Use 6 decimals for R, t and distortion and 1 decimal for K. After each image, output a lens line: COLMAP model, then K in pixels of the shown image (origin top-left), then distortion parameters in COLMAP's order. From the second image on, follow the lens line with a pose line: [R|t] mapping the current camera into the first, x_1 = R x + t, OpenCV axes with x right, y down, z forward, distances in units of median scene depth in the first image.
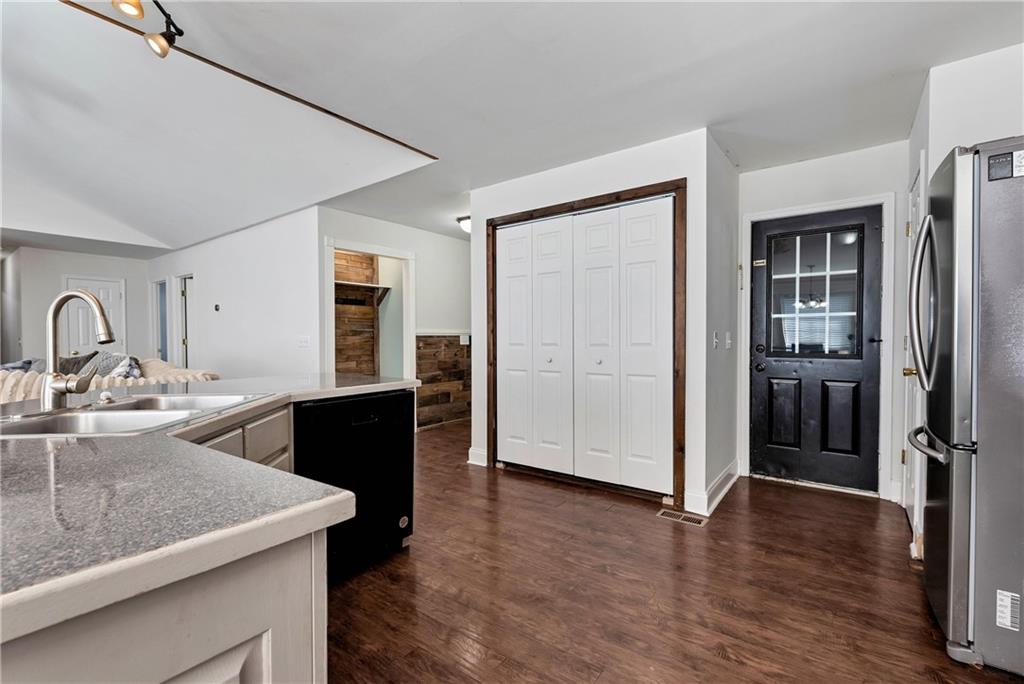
lens RADIAL K [[451.4, 0, 518.3], [0, 451.4, 344.9], [0, 0, 1]] dist [0.007524, -0.003647]
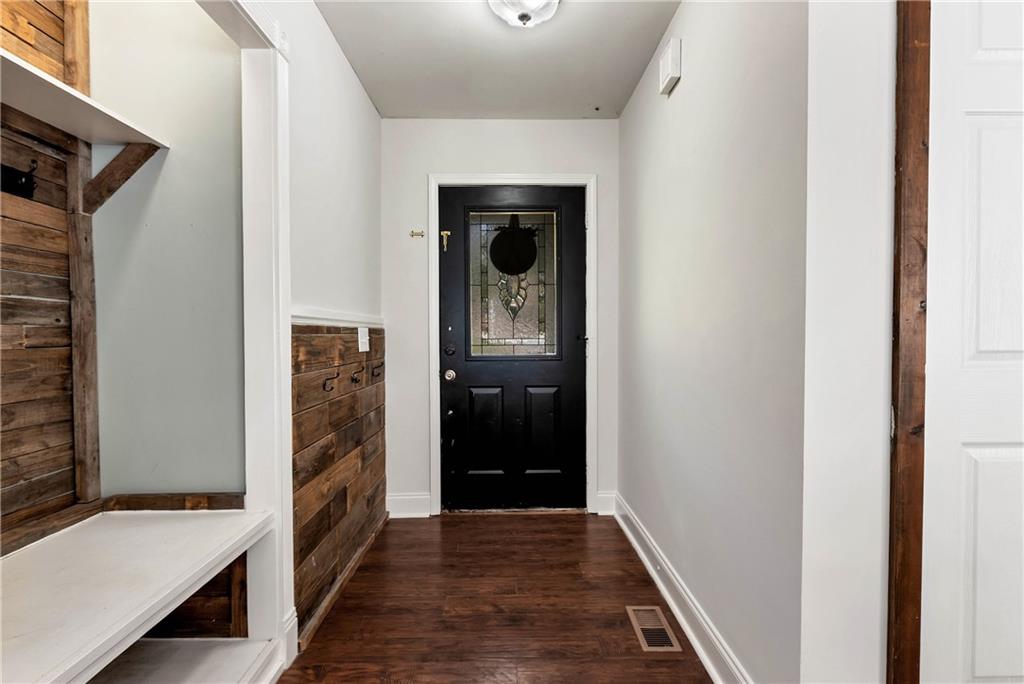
lens RADIAL K [[493.9, 0, 519.7], [0, 493.9, 344.3], [0, 0, 1]] dist [-0.002305, -0.000436]
pose [[0.798553, -0.007624, 0.601877, -0.479509], [0.006918, 0.999970, 0.003488, -0.013128], [-0.601885, 0.001378, 0.798581, 1.046577]]
